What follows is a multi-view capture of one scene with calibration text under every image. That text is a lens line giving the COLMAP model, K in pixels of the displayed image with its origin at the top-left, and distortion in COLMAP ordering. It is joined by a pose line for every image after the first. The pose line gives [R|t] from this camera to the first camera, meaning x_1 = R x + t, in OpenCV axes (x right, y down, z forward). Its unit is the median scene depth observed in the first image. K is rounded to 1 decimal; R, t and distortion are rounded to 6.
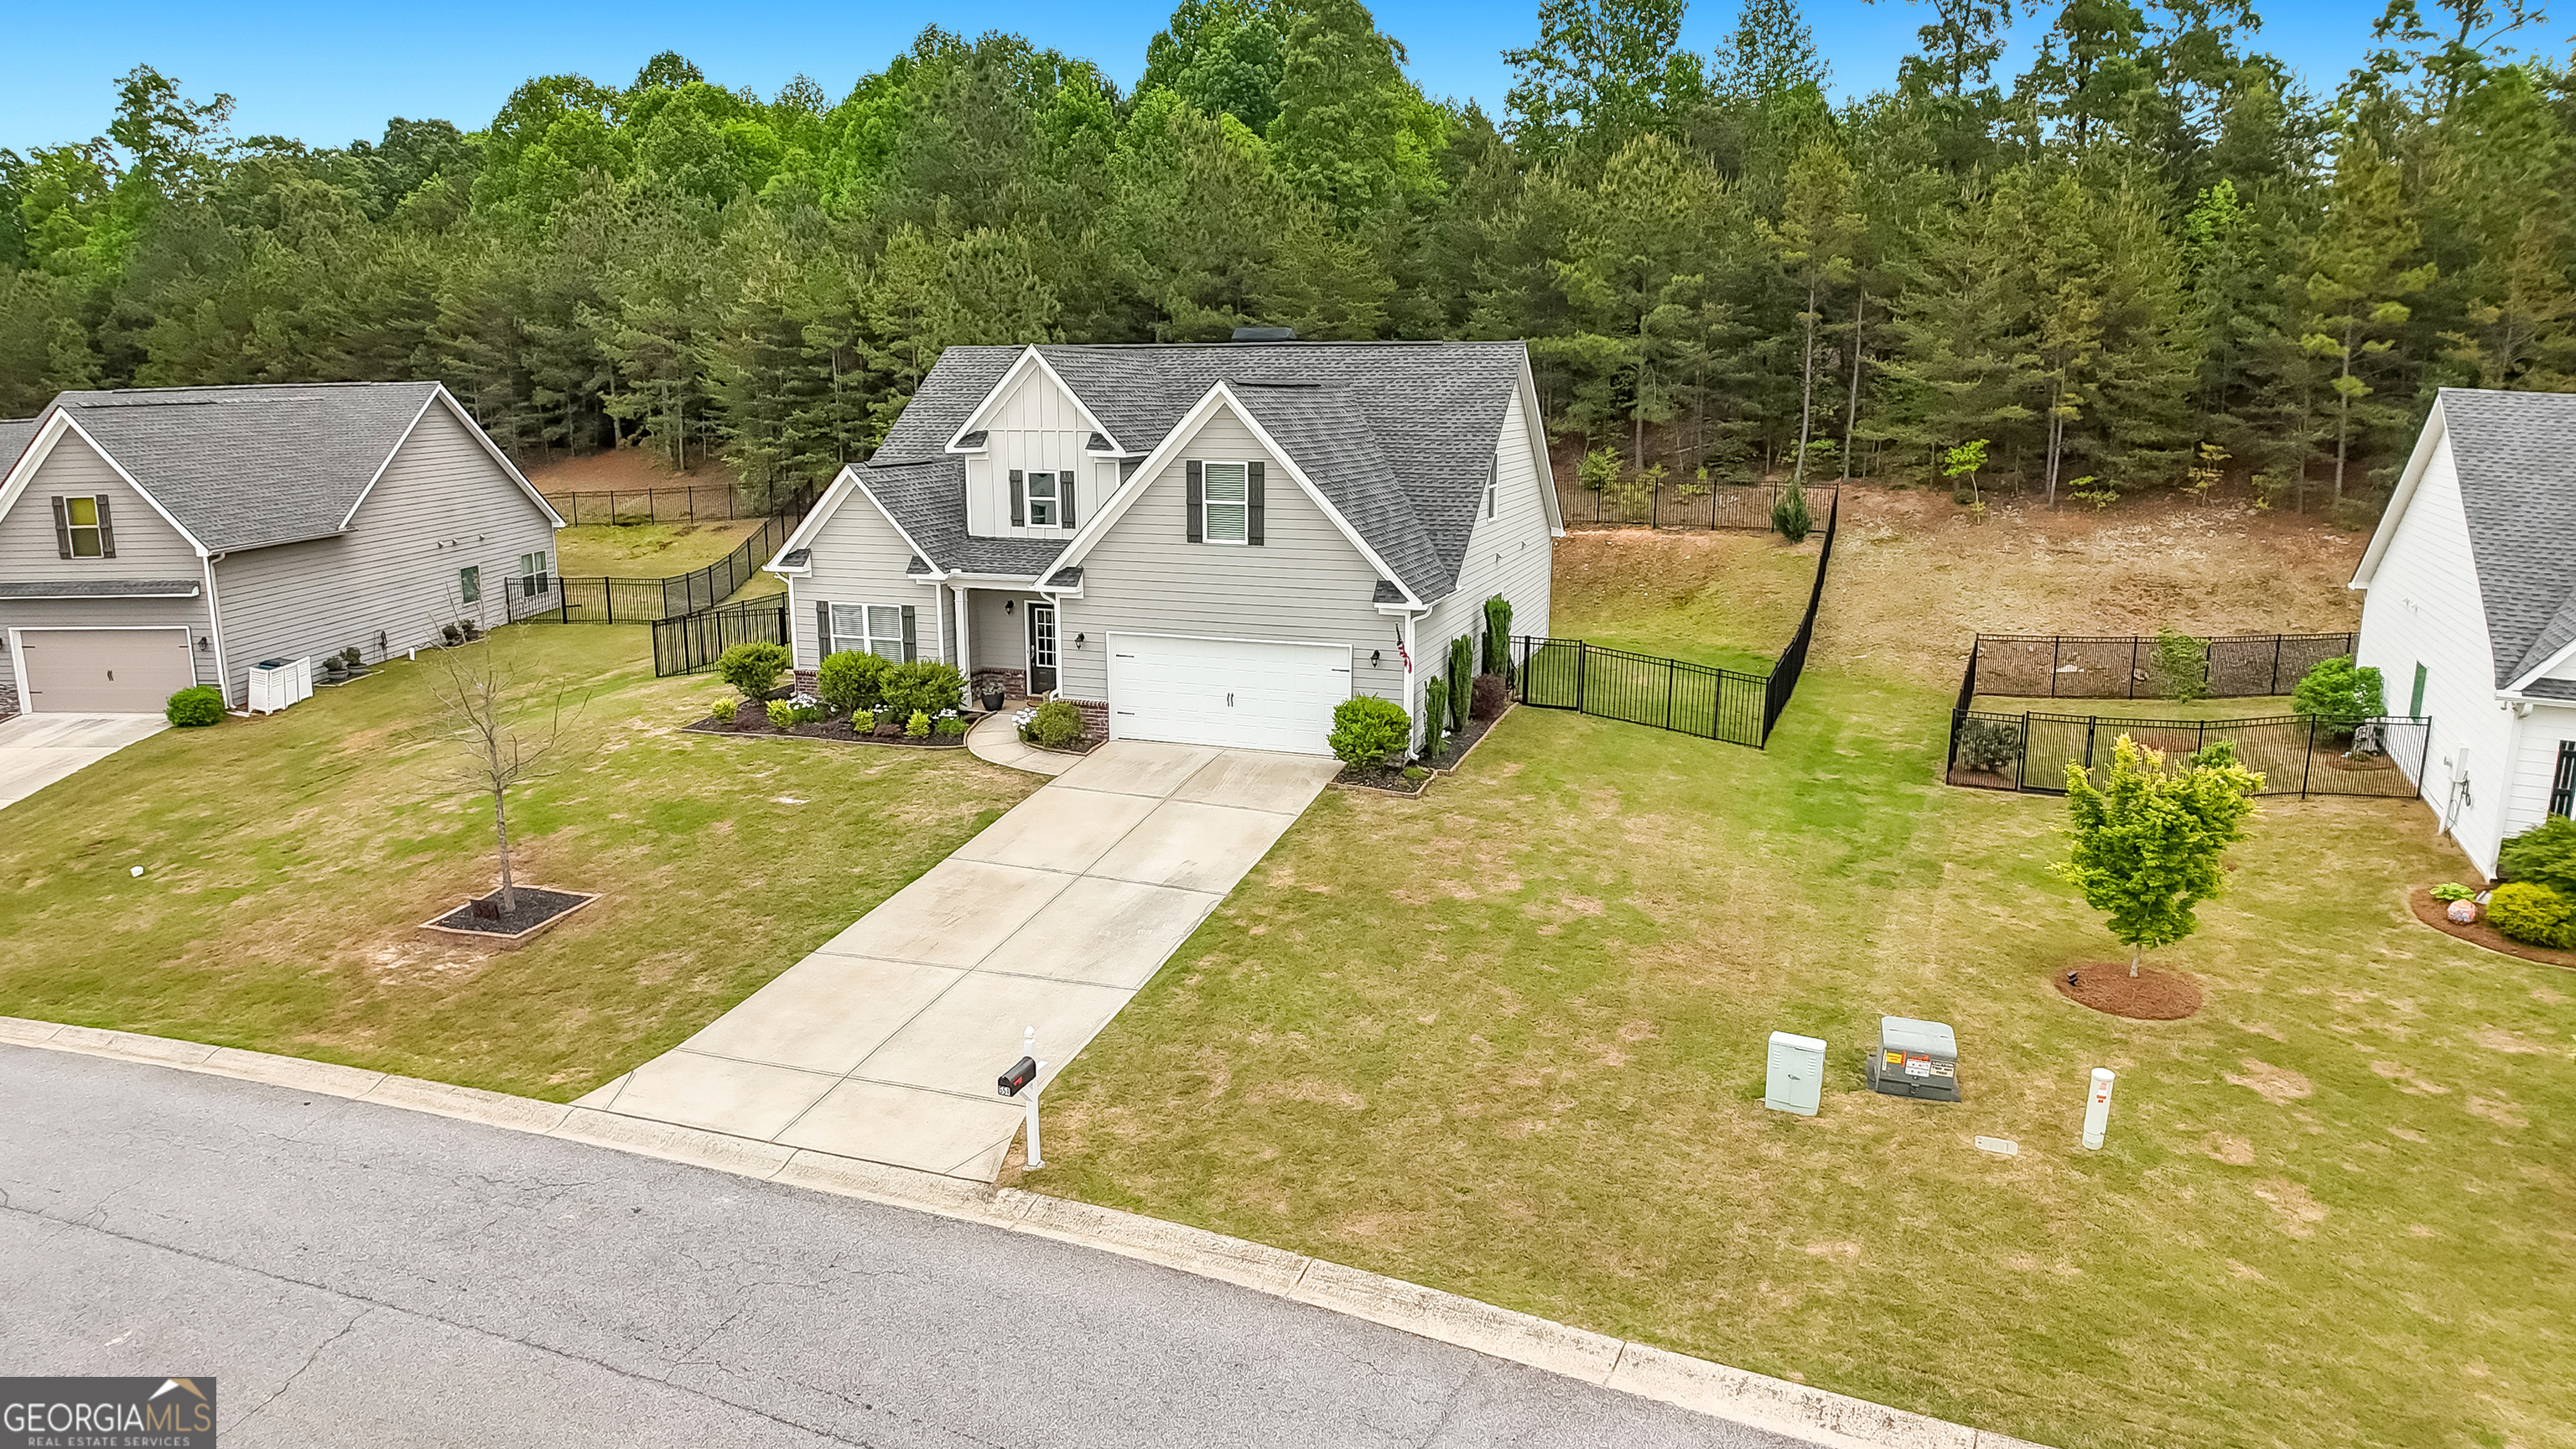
lens RADIAL K [[1550.9, 0, 1292.8], [0, 1550.9, 731.0], [0, 0, 1]] dist [-0.074316, -0.016275]
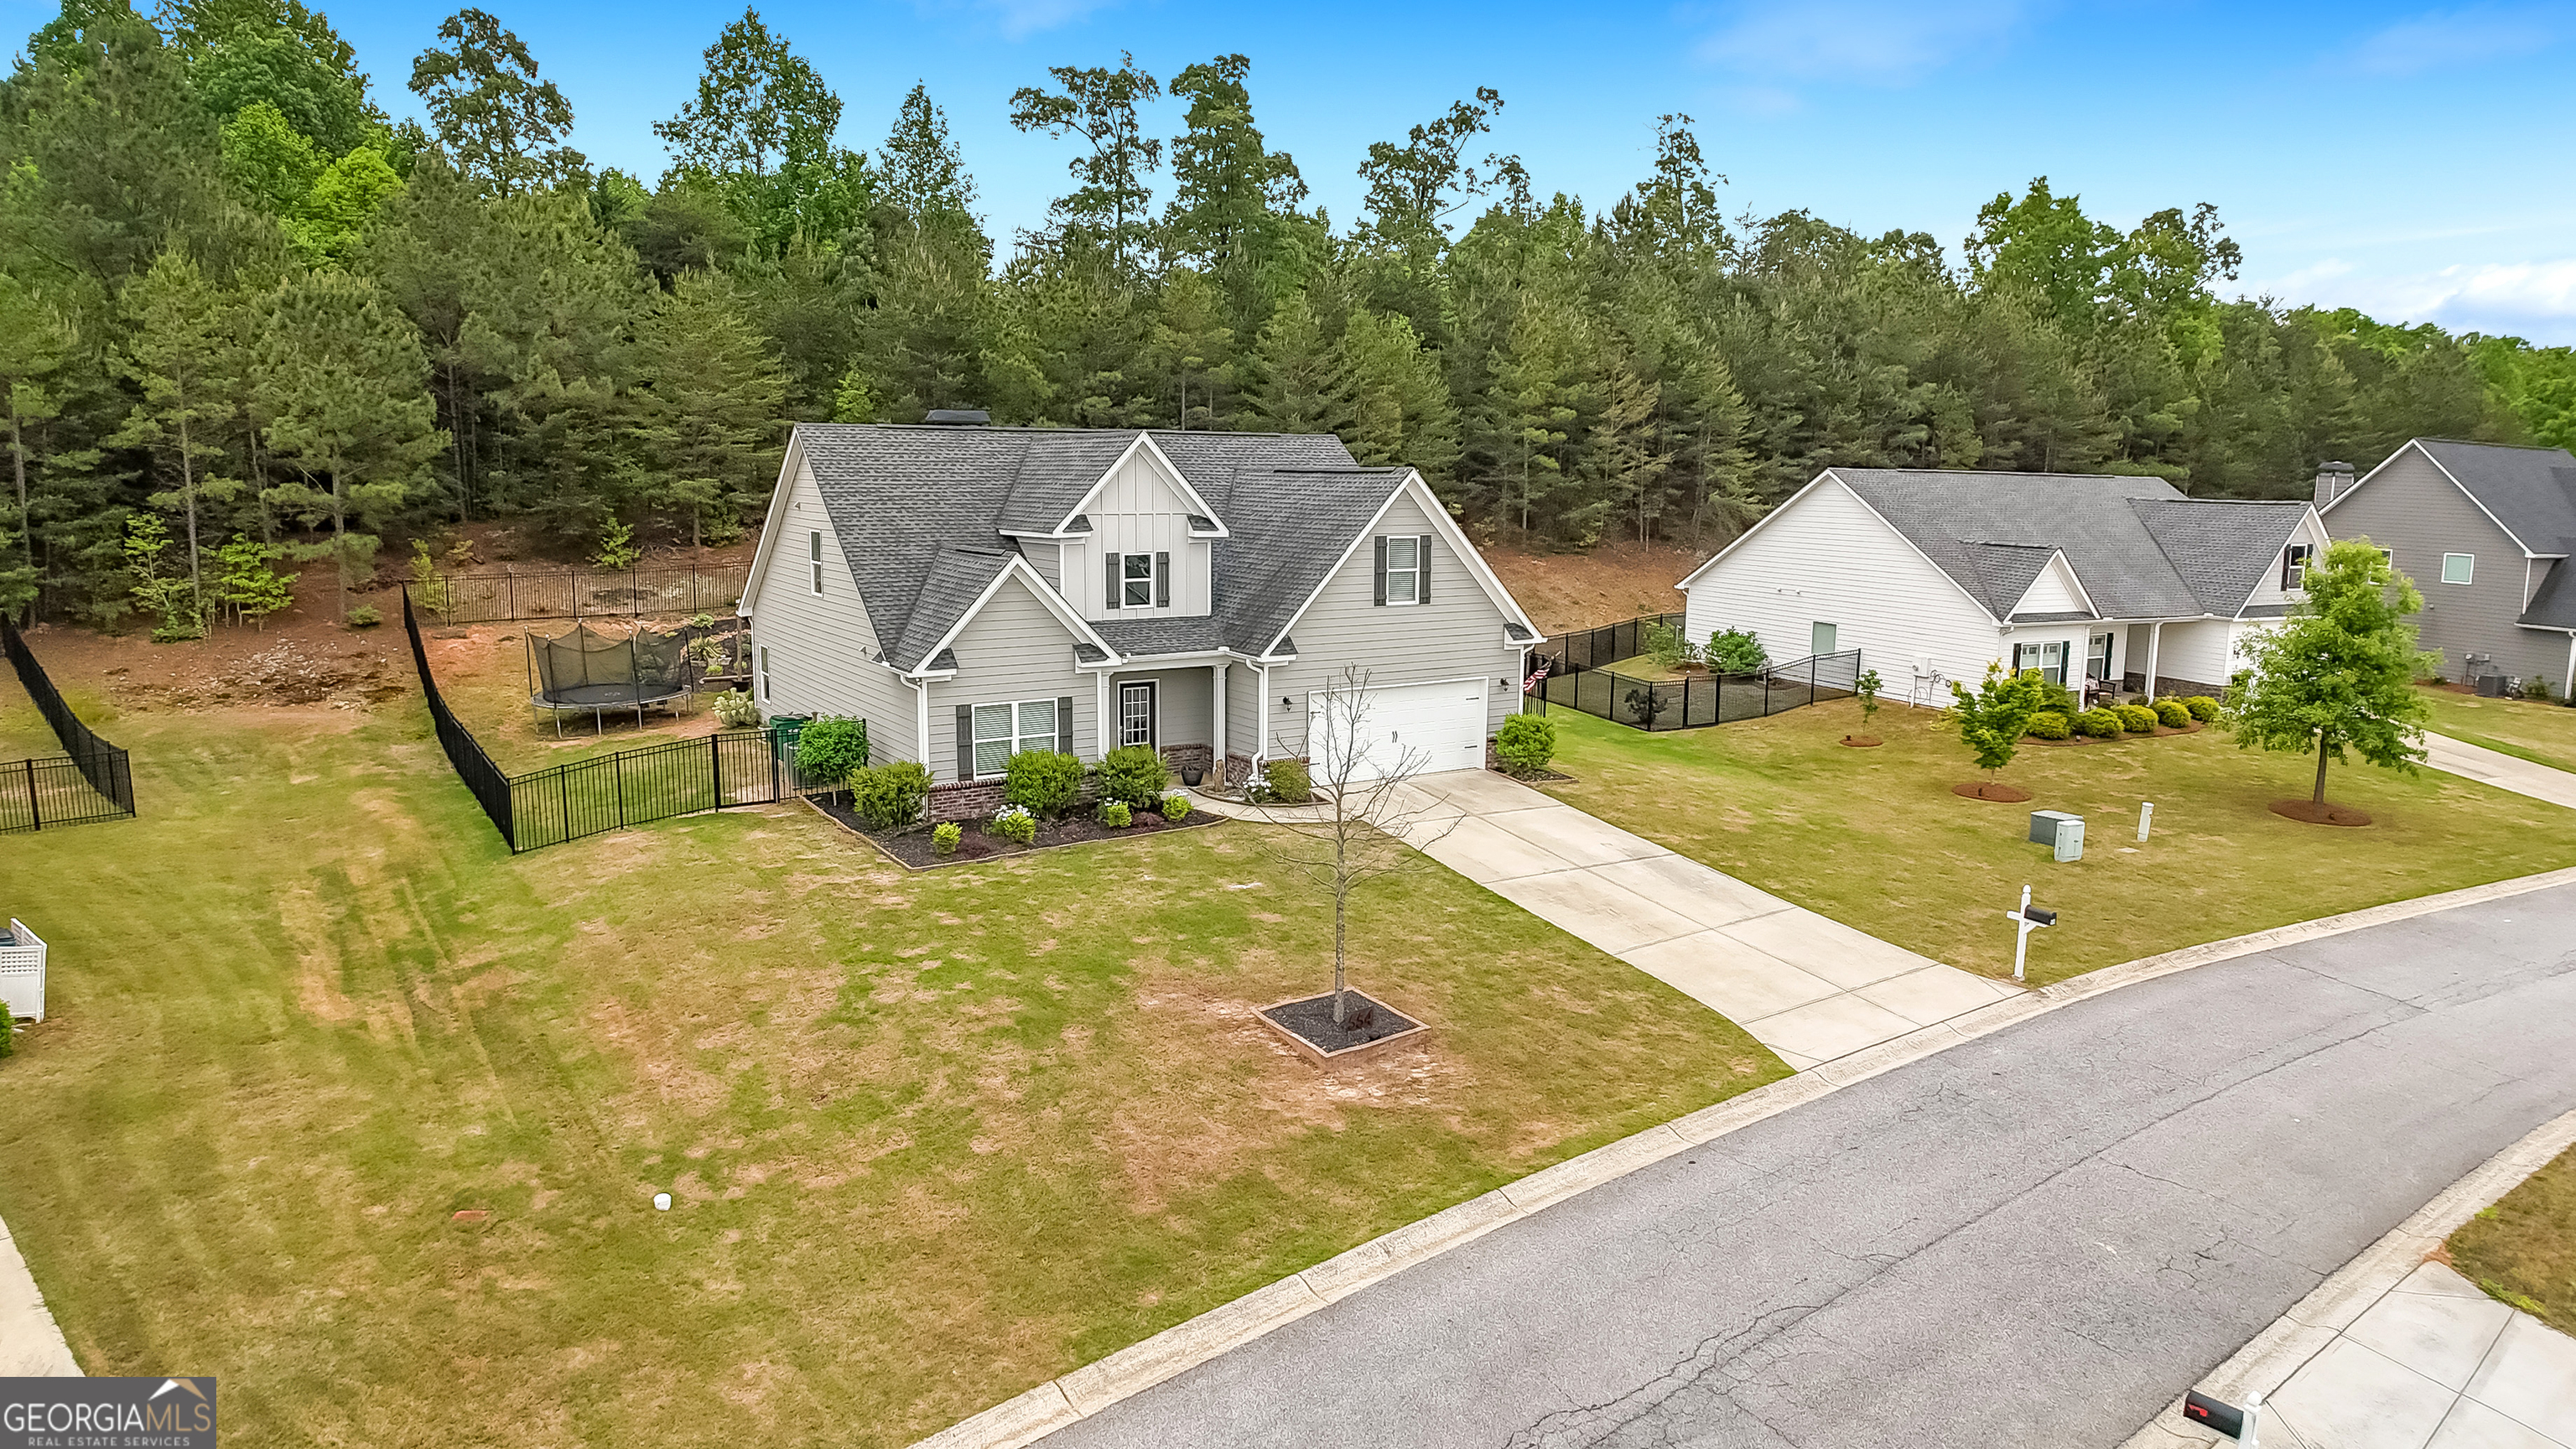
lens RADIAL K [[1550.9, 0, 1292.8], [0, 1550.9, 731.0], [0, 0, 1]] dist [-0.074316, -0.016275]
pose [[0.617084, -0.128141, 0.776394, -0.959670], [0.162111, 0.986189, 0.033919, -0.073955], [-0.770018, 0.104931, 0.629335, 0.302869]]
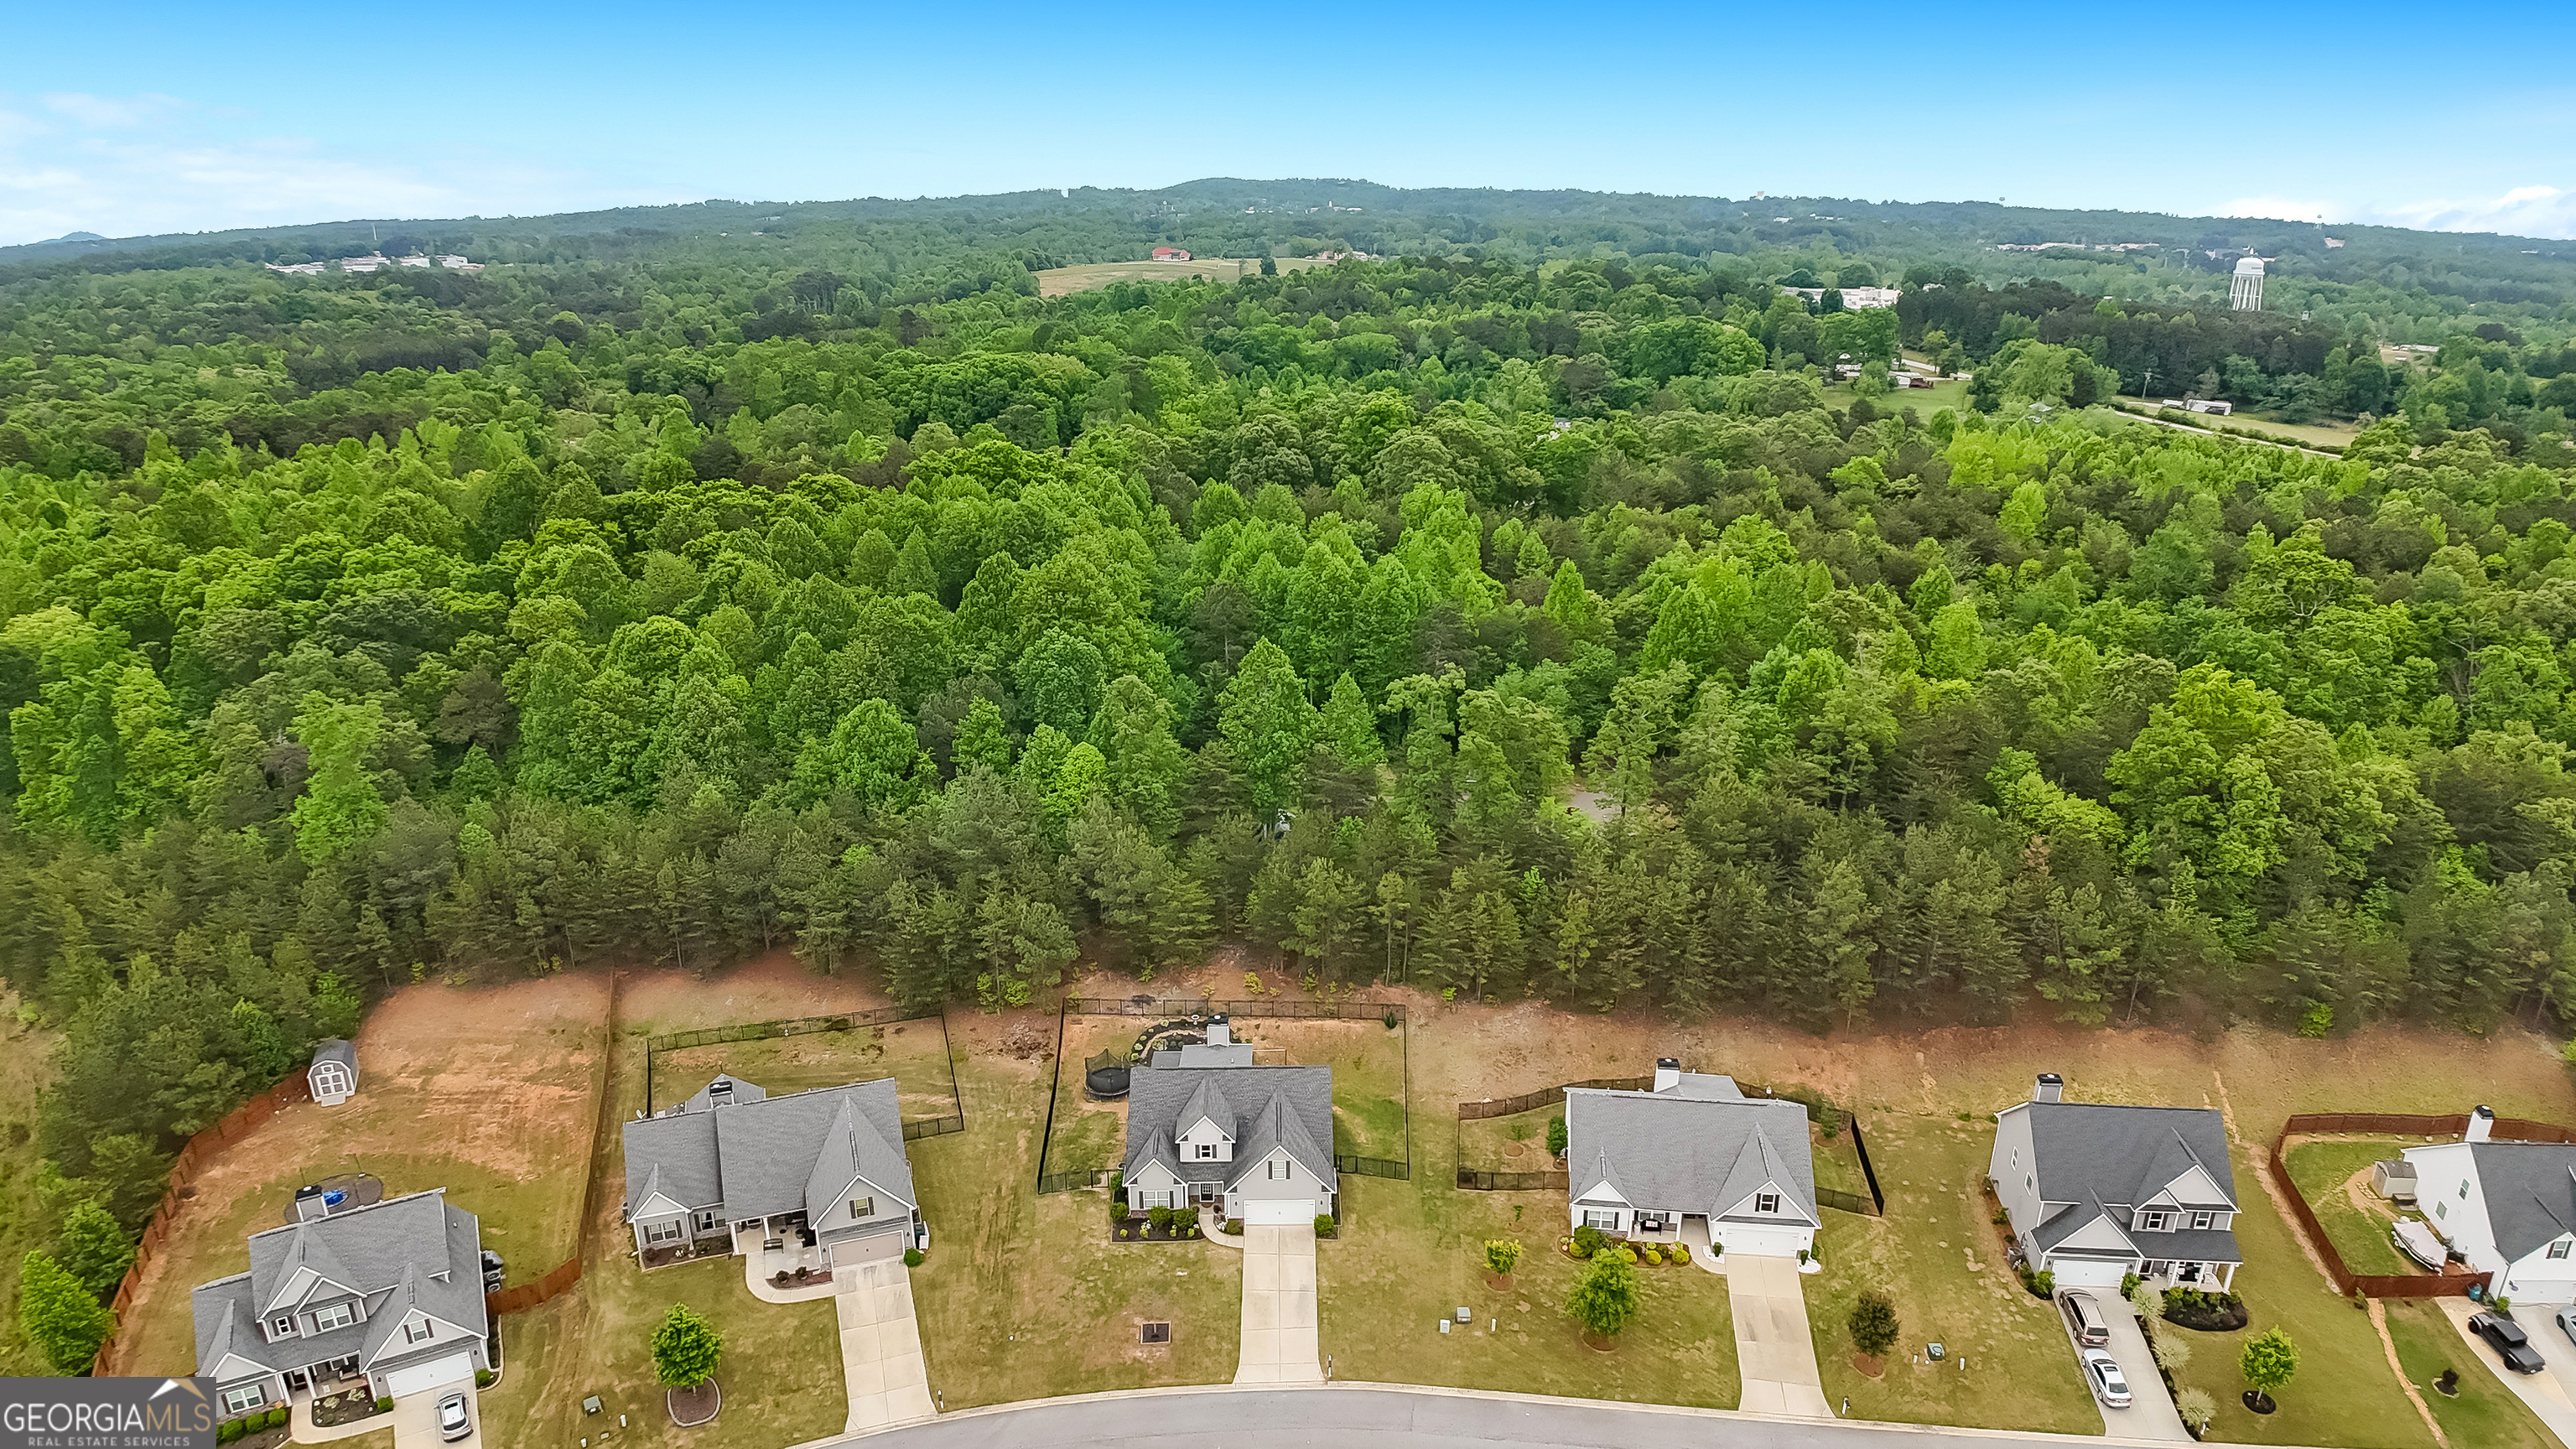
lens RADIAL K [[1550.9, 0, 1292.8], [0, 1550.9, 731.0], [0, 0, 1]] dist [-0.074316, -0.016275]
pose [[0.939635, -0.118843, 0.320877, -1.008813], [0.079567, 0.987930, 0.132901, -1.575221], [-0.332799, -0.099347, 0.937750, -2.246288]]
